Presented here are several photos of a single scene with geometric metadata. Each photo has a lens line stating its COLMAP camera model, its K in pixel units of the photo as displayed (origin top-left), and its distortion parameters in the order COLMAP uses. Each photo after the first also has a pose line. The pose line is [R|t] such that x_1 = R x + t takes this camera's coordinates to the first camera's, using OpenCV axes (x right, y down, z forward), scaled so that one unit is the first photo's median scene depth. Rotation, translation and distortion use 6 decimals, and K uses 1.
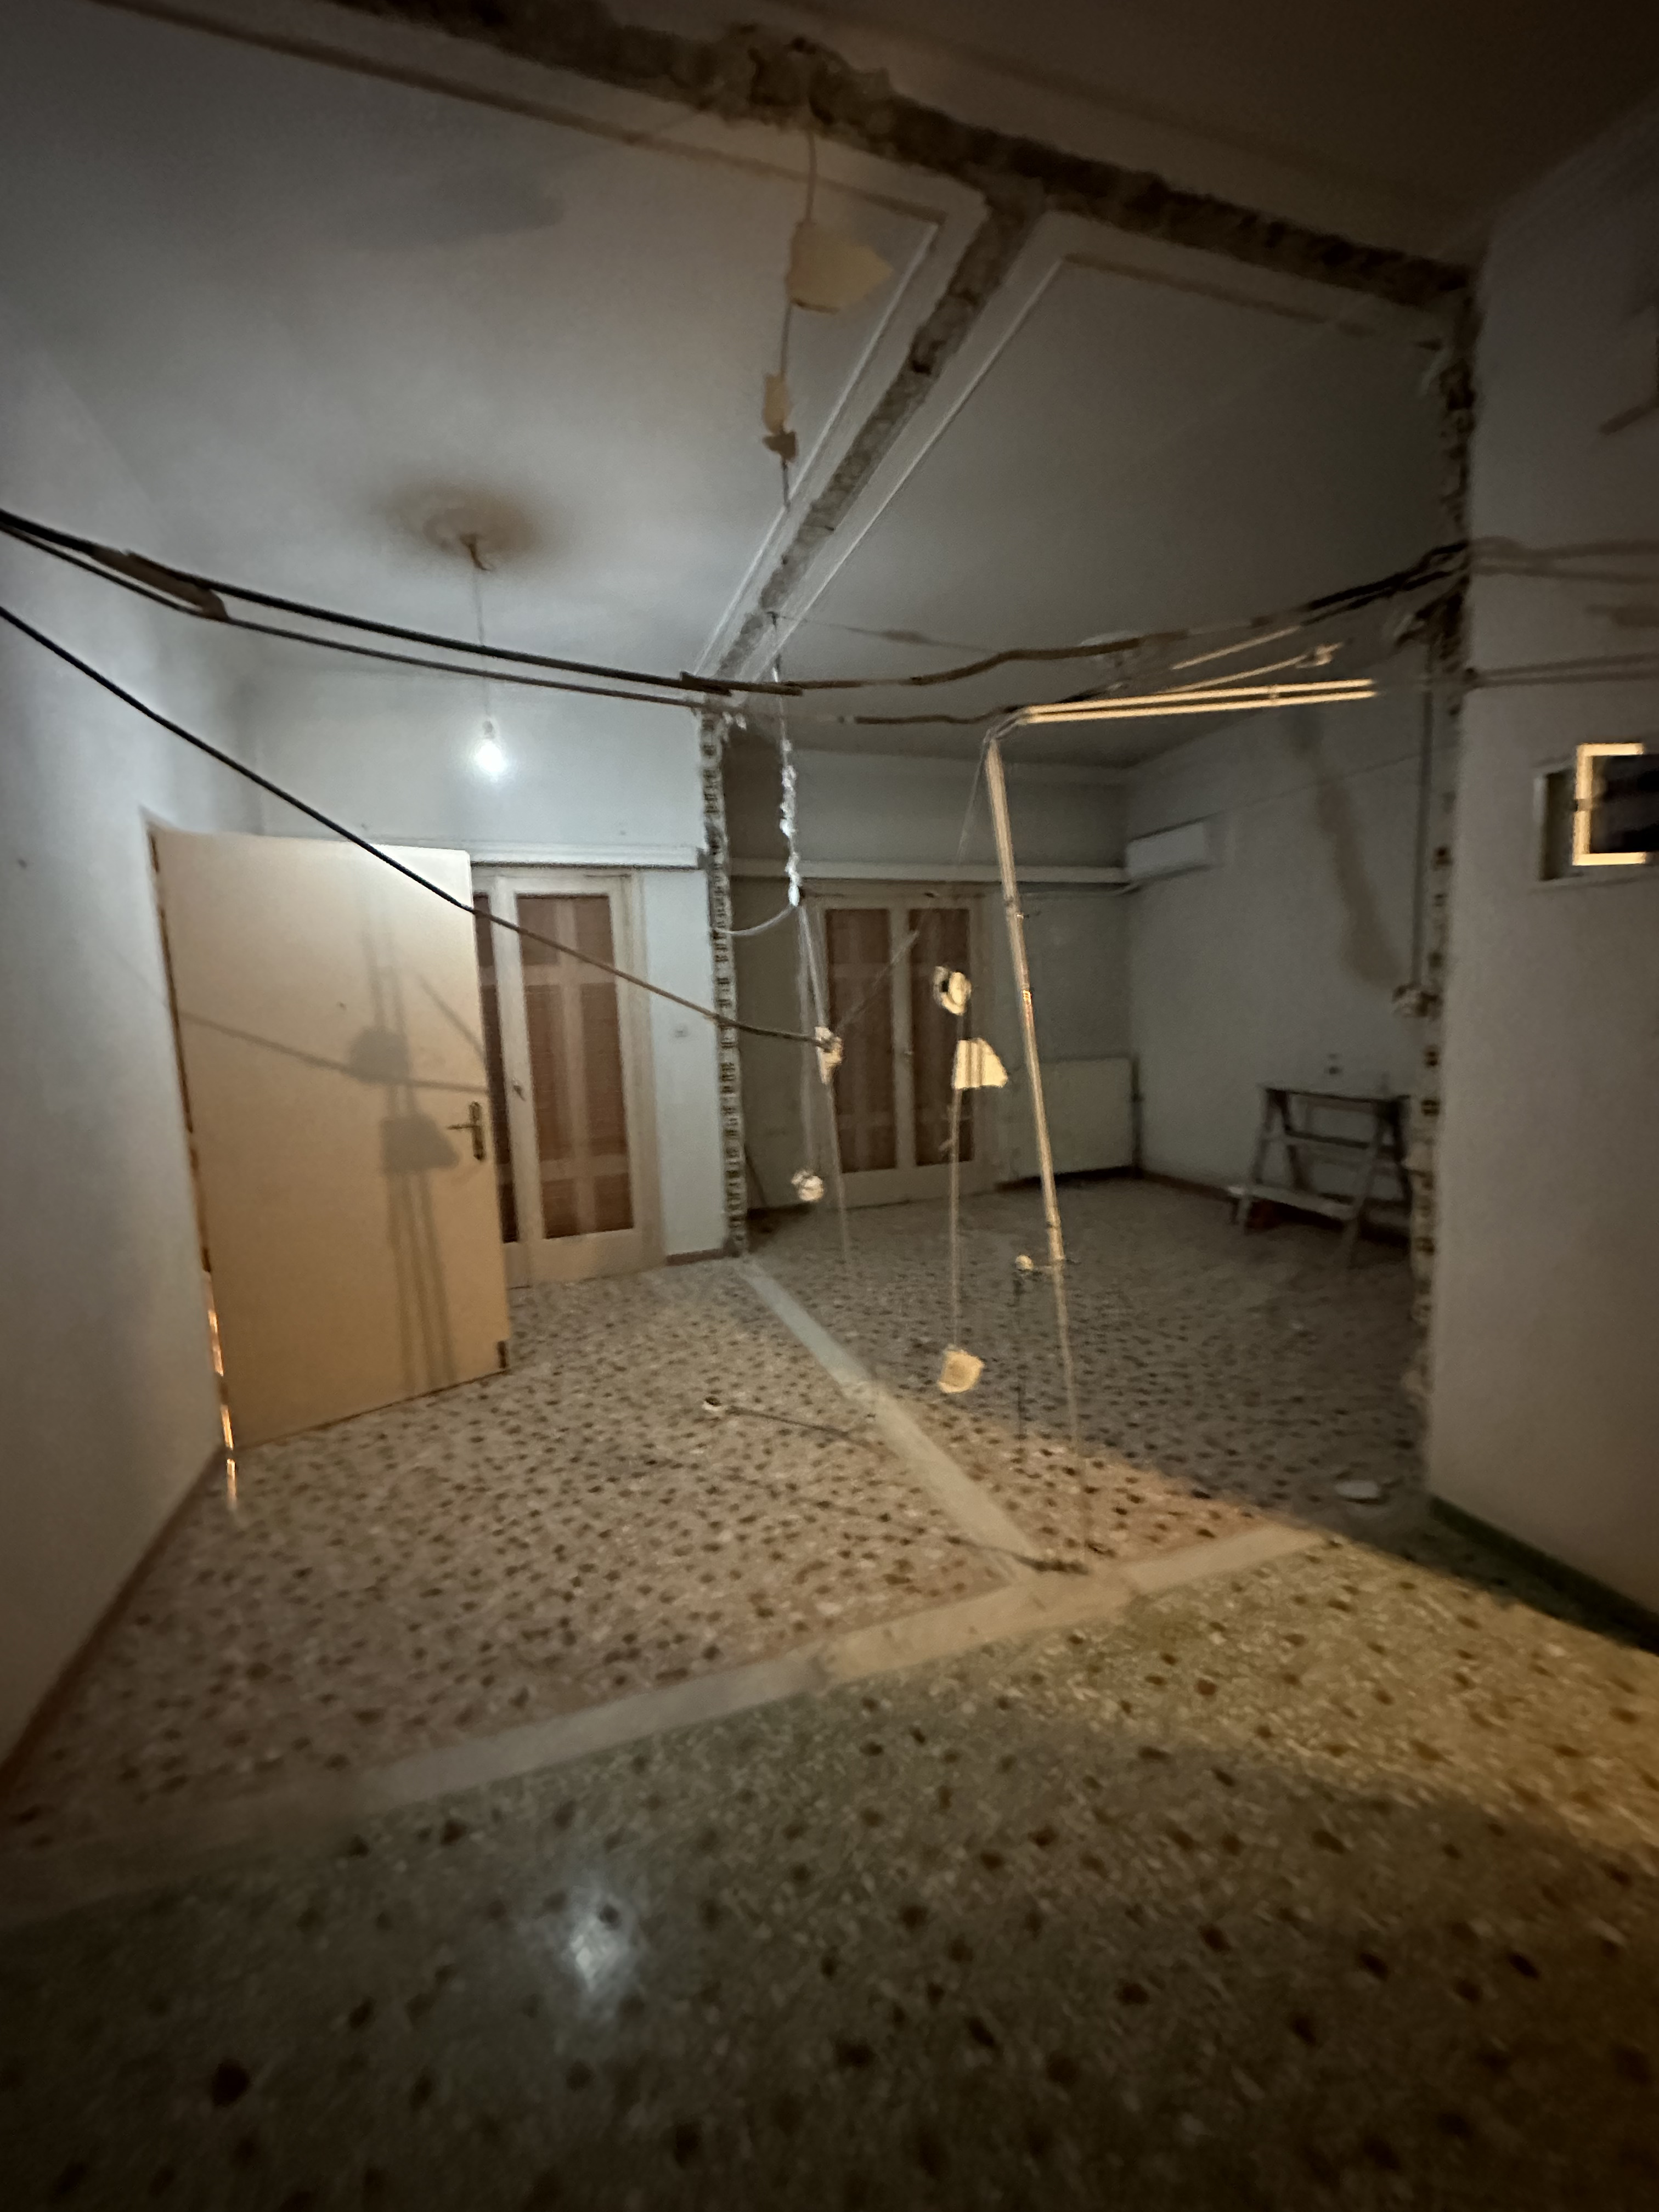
lens RADIAL K [[874.6, 0, 828.6], [0, 874.6, 1106.6], [0, 0, 1]] dist [-0.002601, 0.000591]
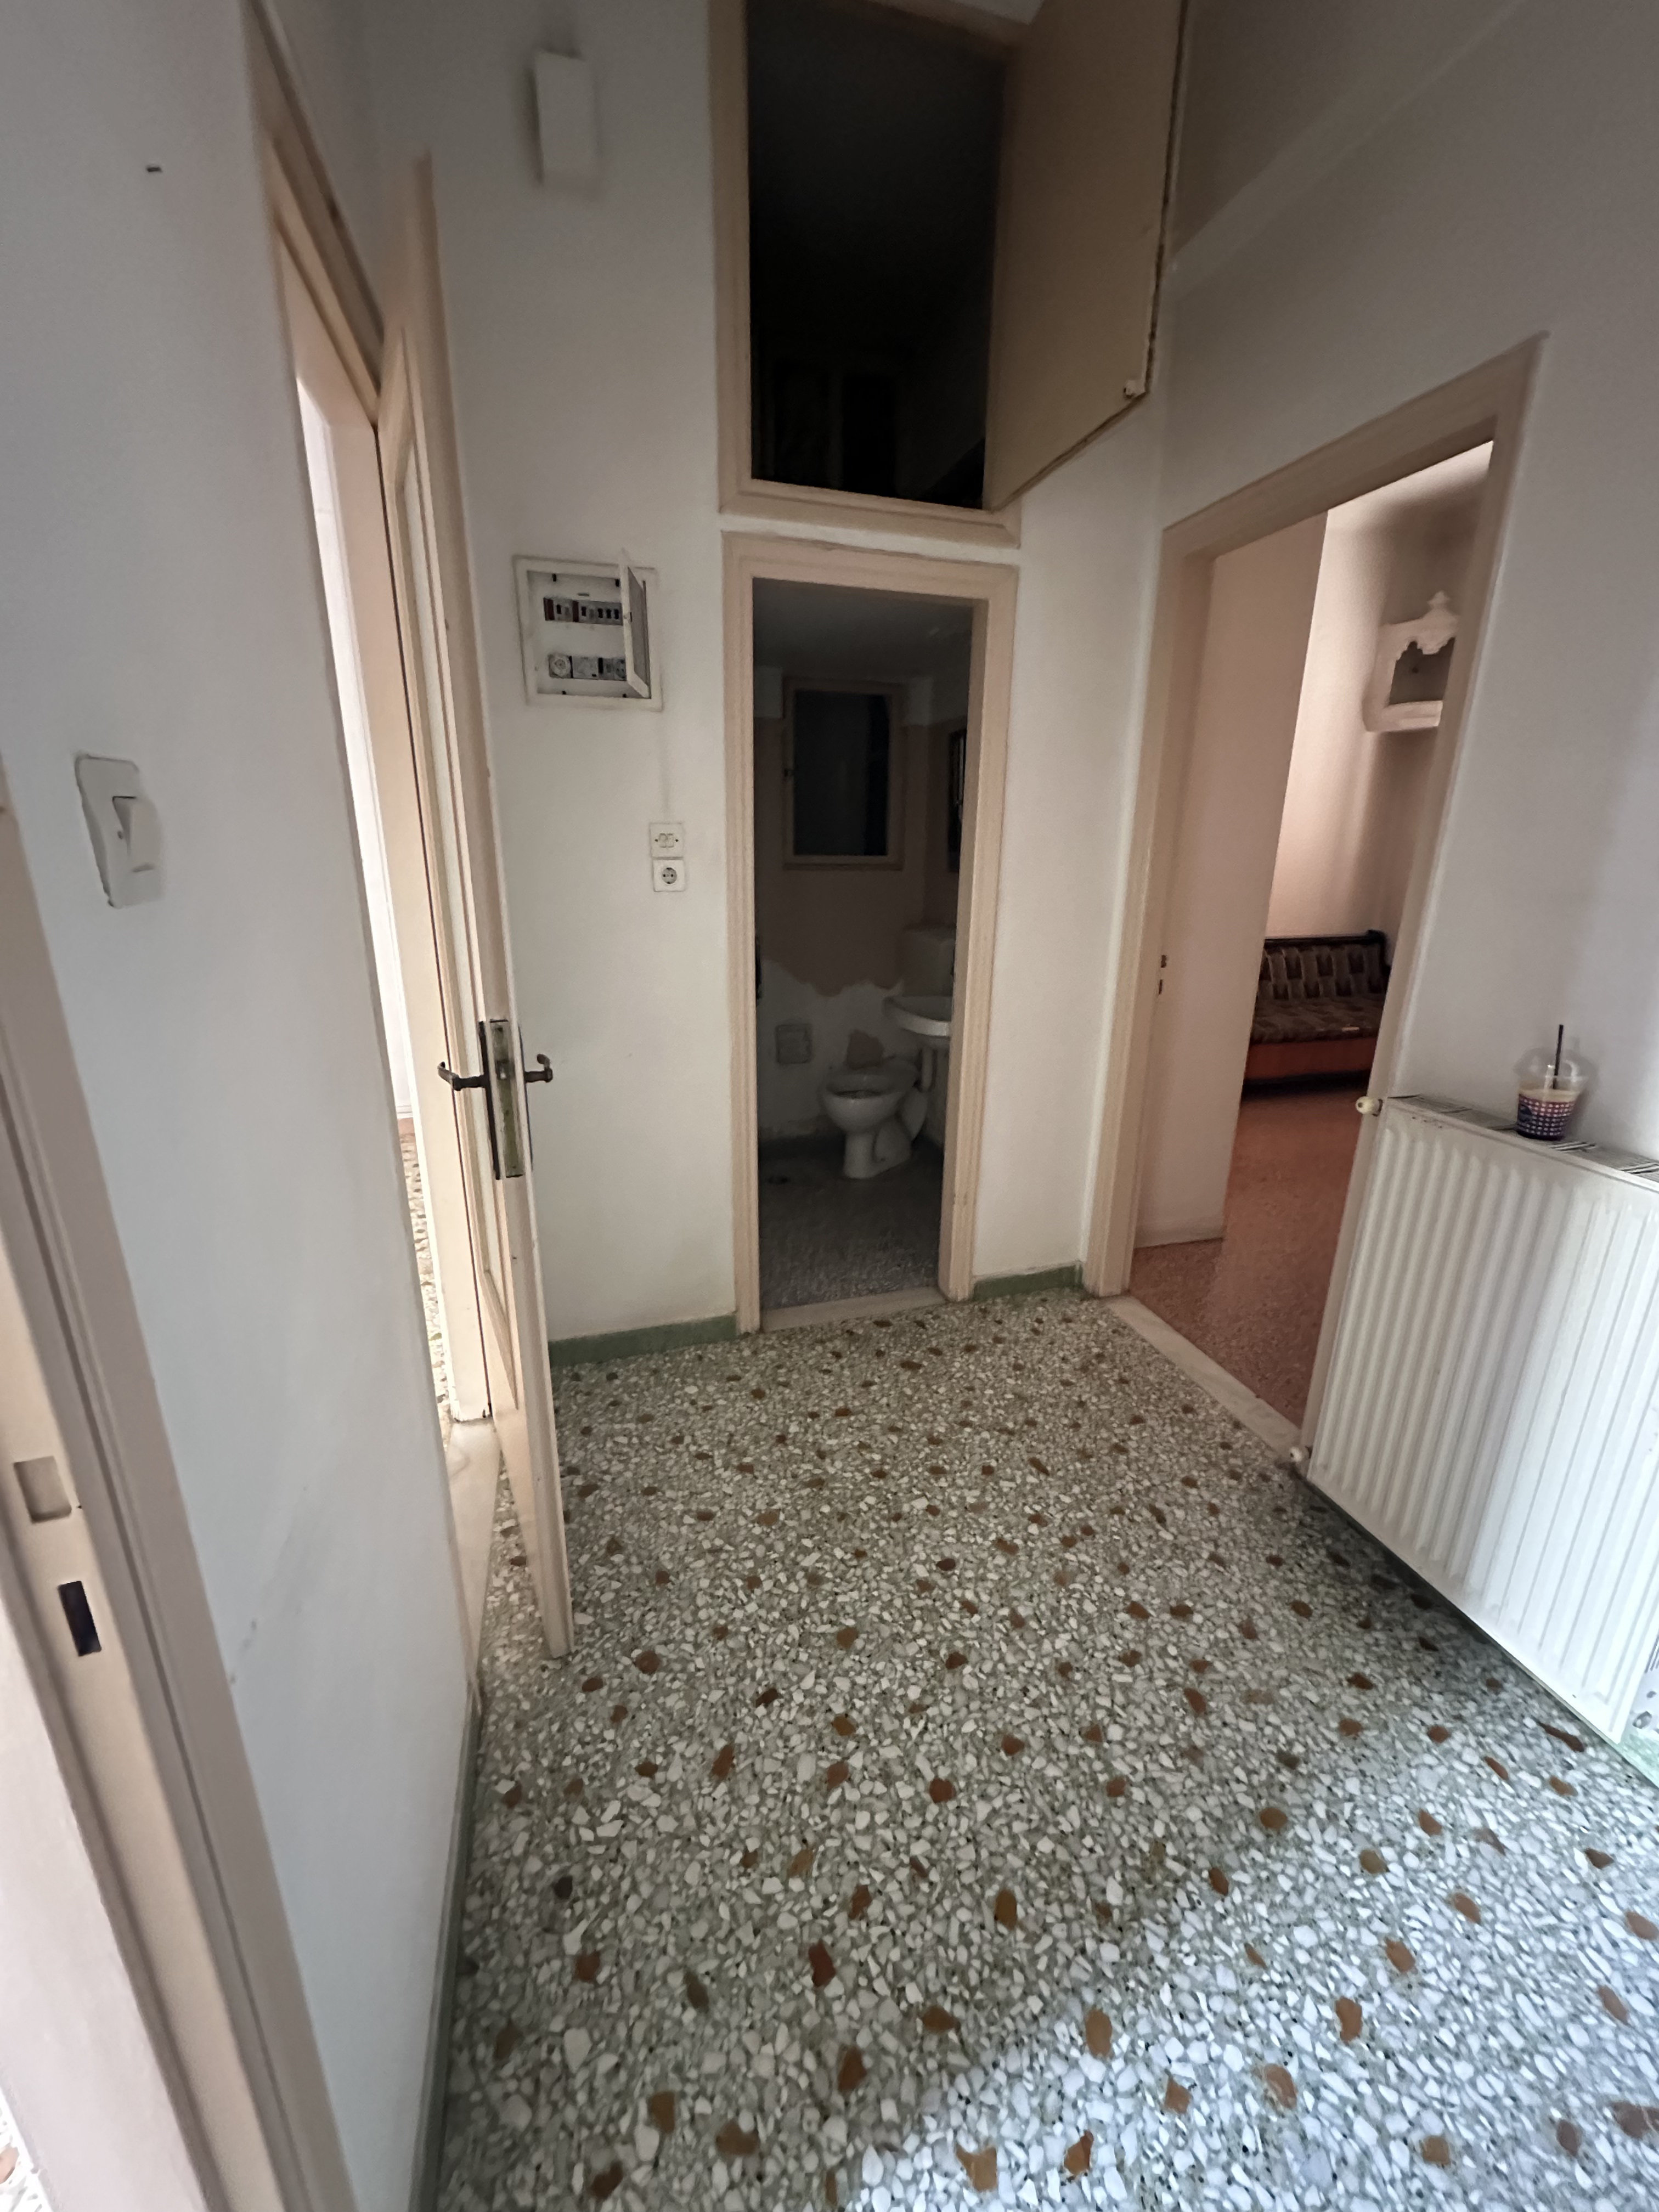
lens RADIAL K [[874.6, 0, 835.0], [0, 874.6, 1108.3], [0, 0, 1]] dist [-0.002601, 0.000591]
pose [[0.031477, -0.252386, 0.967114, -0.242444], [0.110513, 0.962540, 0.247595, -0.024109], [-0.993376, 0.099085, 0.058190, 0.770440]]
